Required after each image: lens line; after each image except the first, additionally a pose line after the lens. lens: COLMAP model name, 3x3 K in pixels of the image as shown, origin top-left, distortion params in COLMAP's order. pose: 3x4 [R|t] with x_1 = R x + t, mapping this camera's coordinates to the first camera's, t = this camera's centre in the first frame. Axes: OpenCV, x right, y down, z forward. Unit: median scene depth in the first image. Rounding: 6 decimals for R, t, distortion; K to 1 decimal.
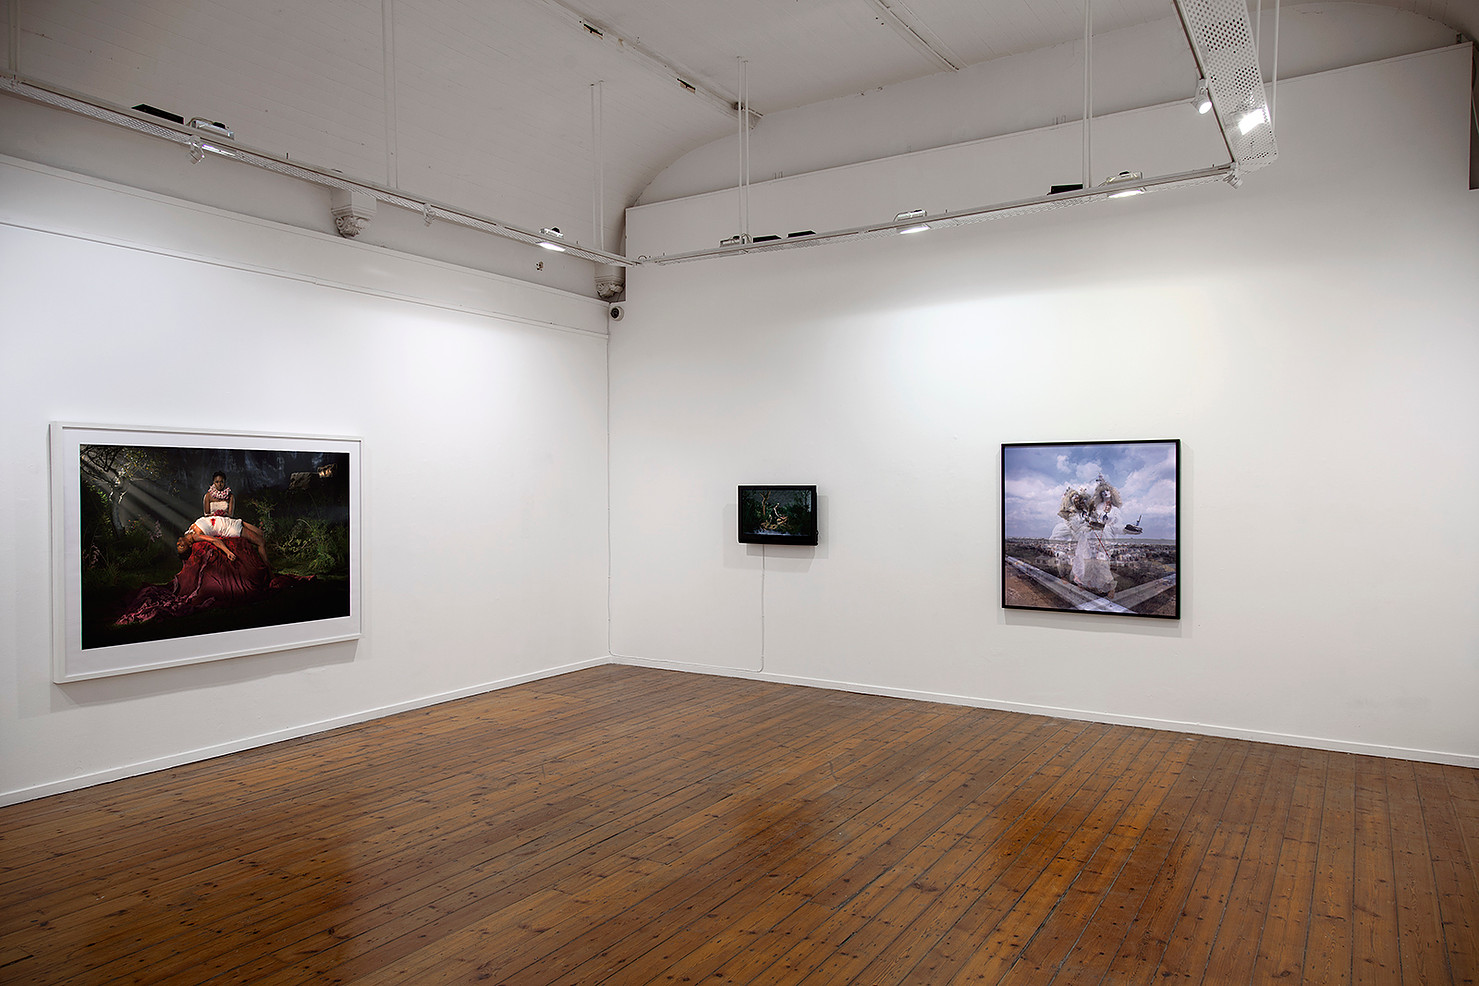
lens RADIAL K [[999.0, 0, 740.2], [0, 999.0, 493.0], [0, 0, 1]] dist [0.001165, -0.001707]
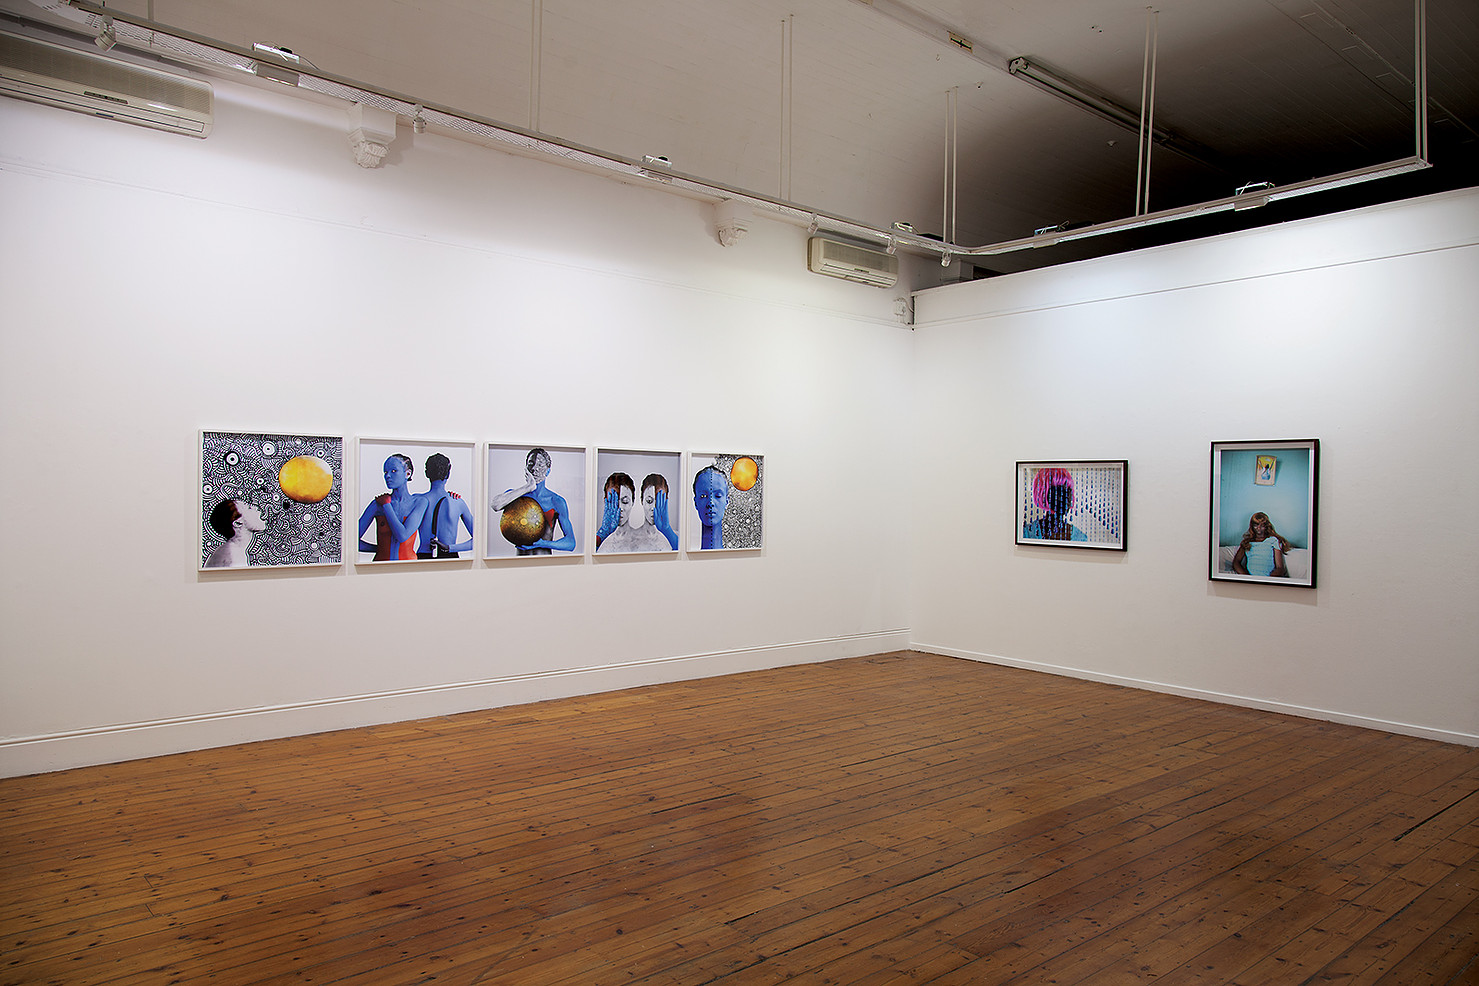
lens RADIAL K [[999.0, 0, 736.8], [0, 999.0, 490.6], [0, 0, 1]] dist [0.001165, -0.001707]
pose [[-0.952517, -0.009330, 0.304341, -0.226454], [-0.008158, 0.999954, 0.005123, 0.025259], [-0.304375, 0.002397, -0.952549, 1.767219]]
